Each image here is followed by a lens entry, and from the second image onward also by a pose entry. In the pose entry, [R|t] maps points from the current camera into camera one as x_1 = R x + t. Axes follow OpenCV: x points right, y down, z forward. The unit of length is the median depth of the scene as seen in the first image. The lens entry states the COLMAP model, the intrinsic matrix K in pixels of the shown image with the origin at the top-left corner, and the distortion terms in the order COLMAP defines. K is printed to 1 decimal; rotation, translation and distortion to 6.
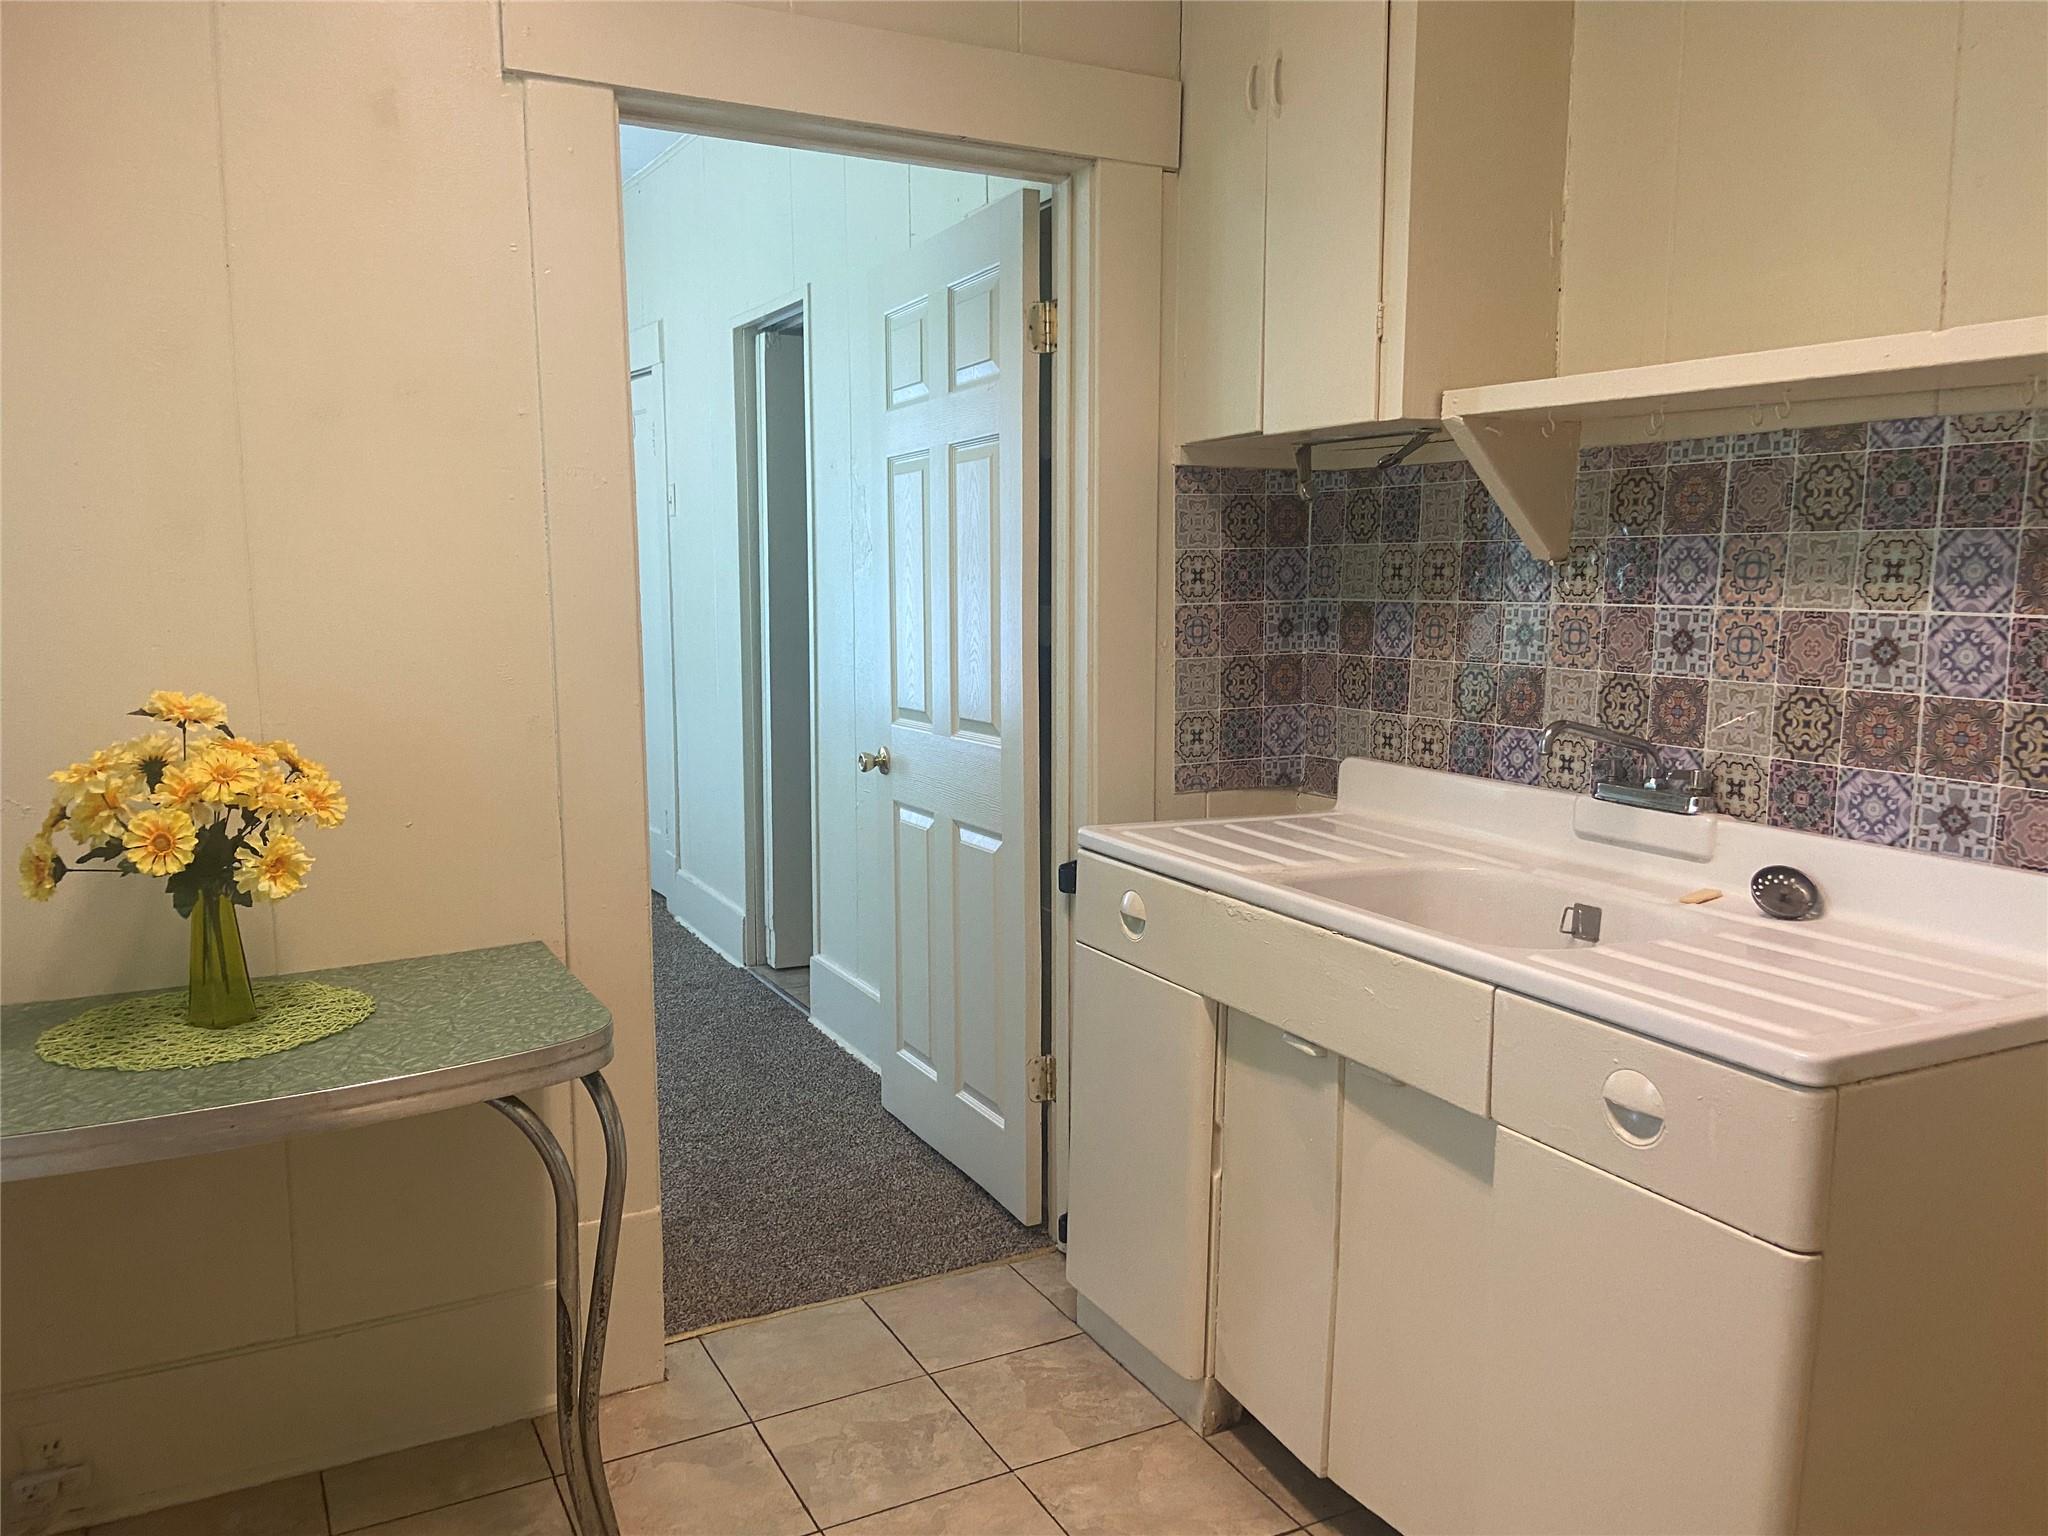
lens RADIAL K [[1544.1, 0, 1020.0], [0, 1544.1, 761.5], [0, 0, 1]] dist [0.105845, -0.128738]
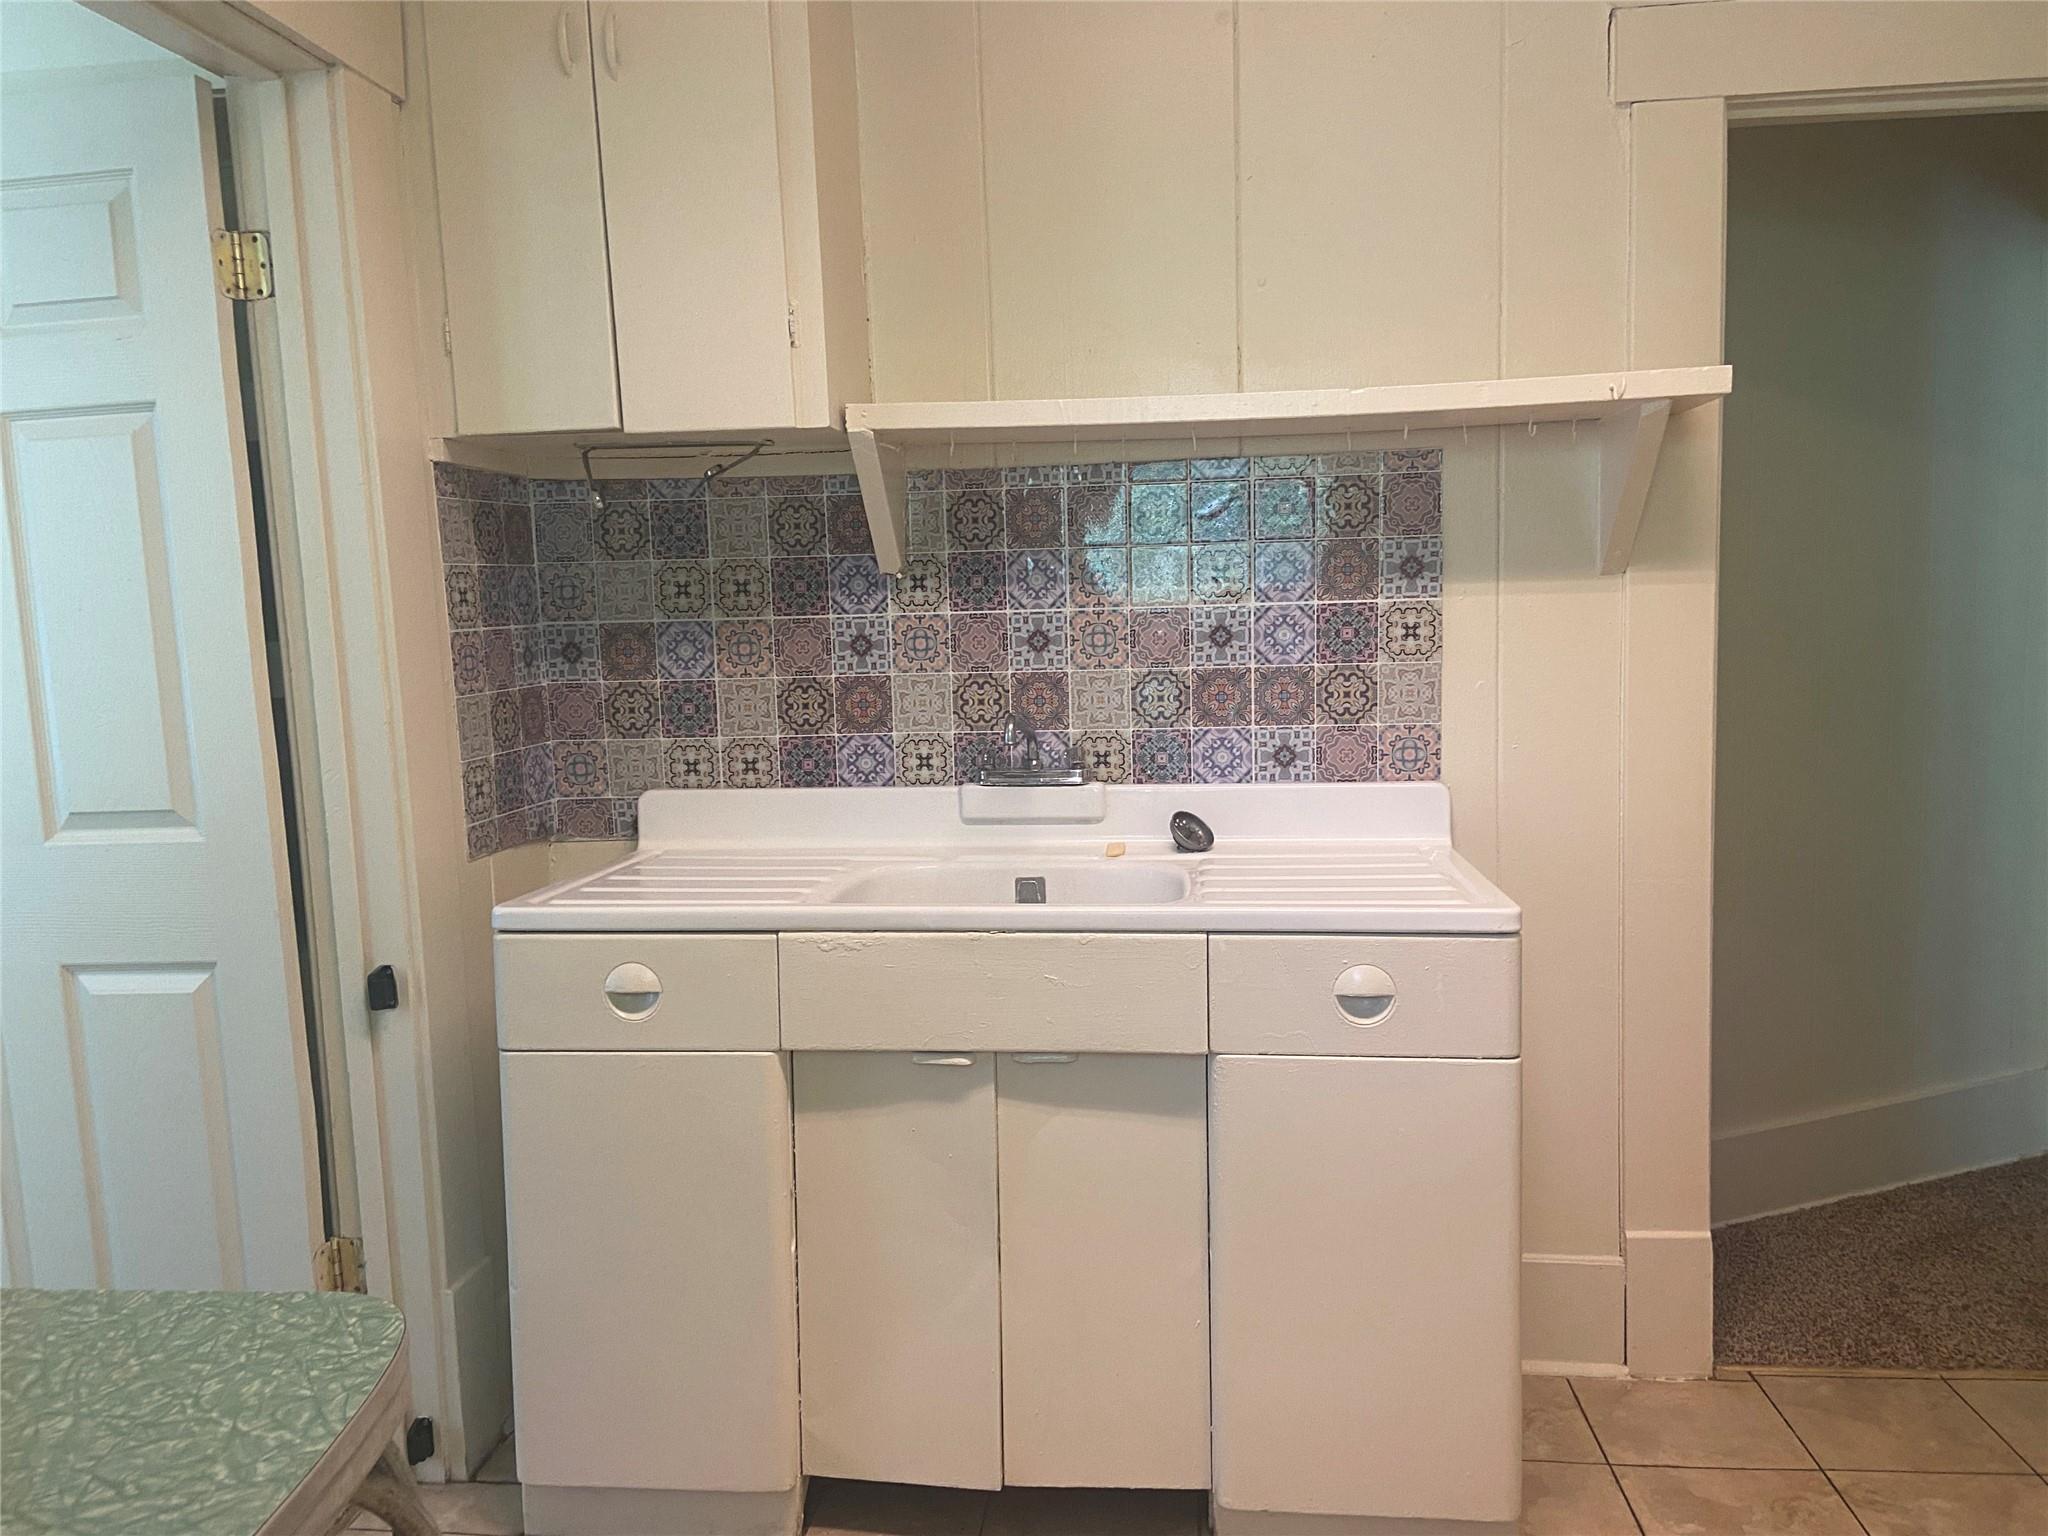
lens RADIAL K [[1531.5, 0, 1015.2], [0, 1531.5, 772.3], [0, 0, 1]] dist [0.093178, -0.114460]
pose [[0.554909, -0.103011, 0.825509, -0.560848], [0.130703, 0.990776, 0.035775, -0.023491], [-0.821579, 0.088044, 0.563255, 0.400504]]
